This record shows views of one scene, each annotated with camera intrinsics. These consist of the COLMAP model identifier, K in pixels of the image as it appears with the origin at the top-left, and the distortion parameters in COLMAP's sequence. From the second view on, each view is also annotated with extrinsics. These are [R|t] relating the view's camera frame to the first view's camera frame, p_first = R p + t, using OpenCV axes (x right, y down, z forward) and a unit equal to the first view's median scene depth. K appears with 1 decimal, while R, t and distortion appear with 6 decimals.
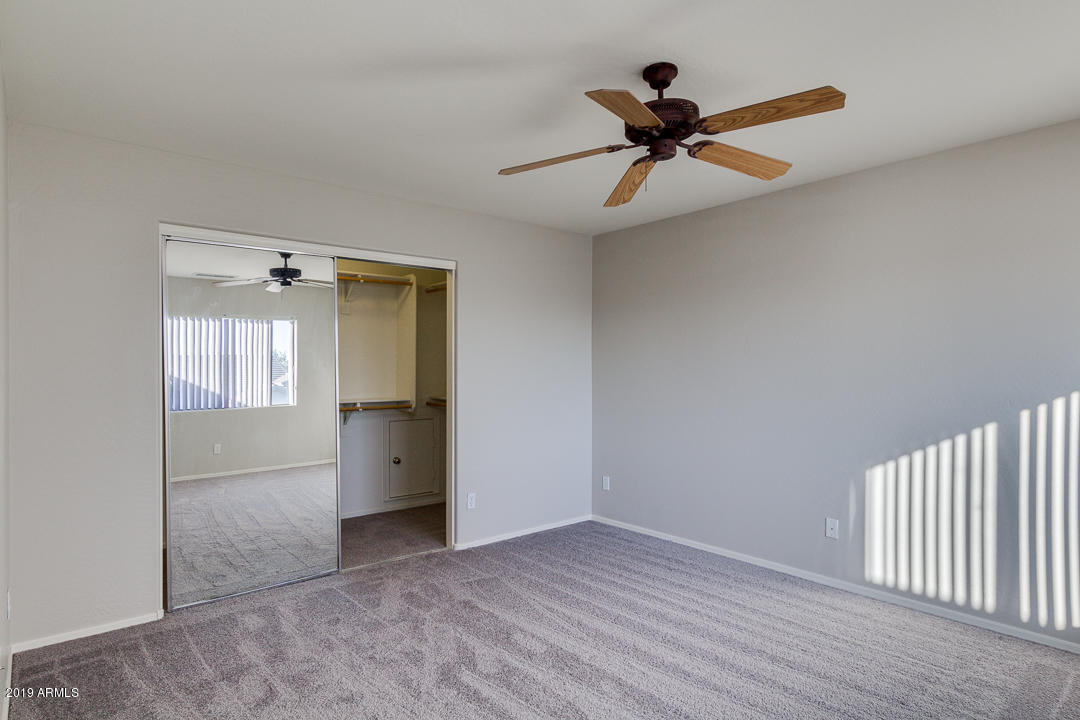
lens RADIAL K [[590.0, 0, 539.4], [0, 590.0, 367.3], [0, 0, 1]] dist [0.001463, -0.000603]
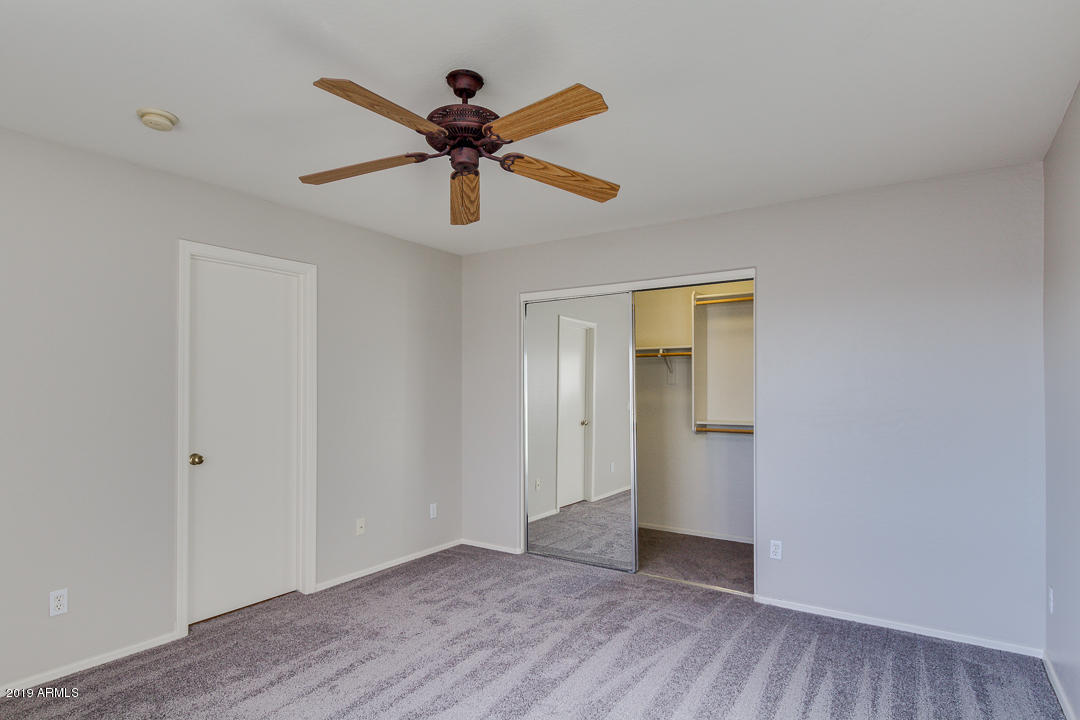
lens RADIAL K [[597.9, 0, 539.8], [0, 597.9, 367.9], [0, 0, 1]] dist [0.004301, 0.000294]
pose [[0.273086, -0.031769, -0.961465, 0.745925], [-0.001660, 0.999437, -0.033496, -0.000170], [0.961988, 0.010743, 0.272880, 0.544288]]
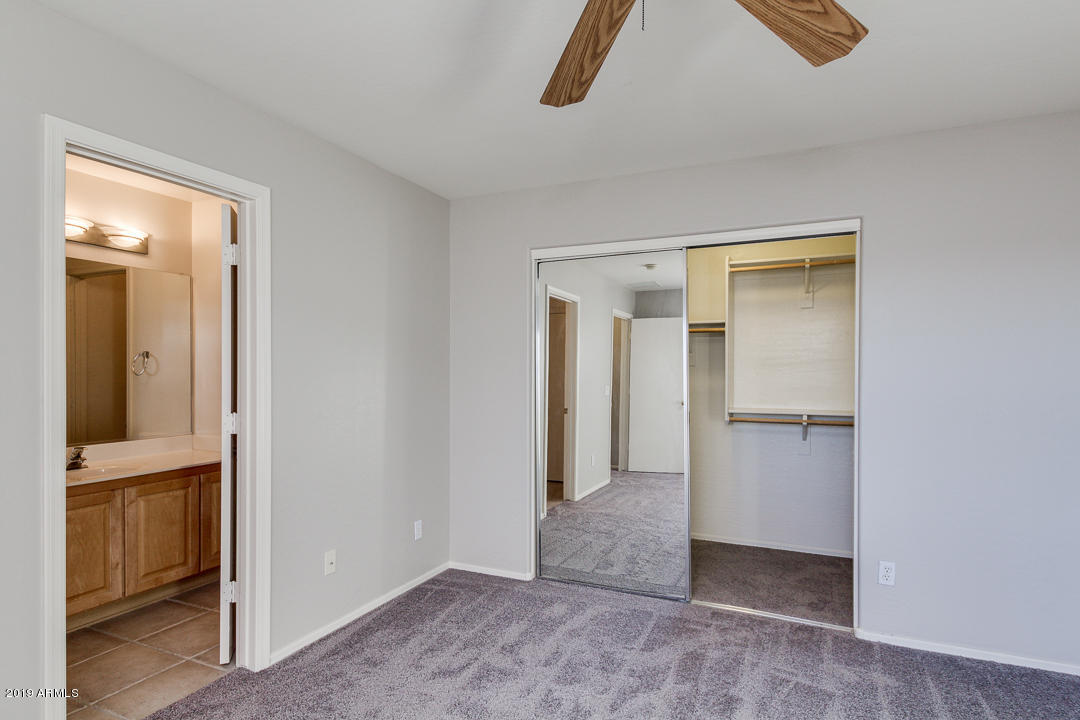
lens RADIAL K [[591.7, 0, 543.8], [0, 591.7, 363.7], [0, 0, 1]] dist [0.003678, -0.001187]
pose [[0.423544, -0.009793, -0.905823, 0.397311], [-0.003255, 0.999919, -0.012333, 0.001835], [0.905870, 0.008172, 0.423477, 0.447142]]
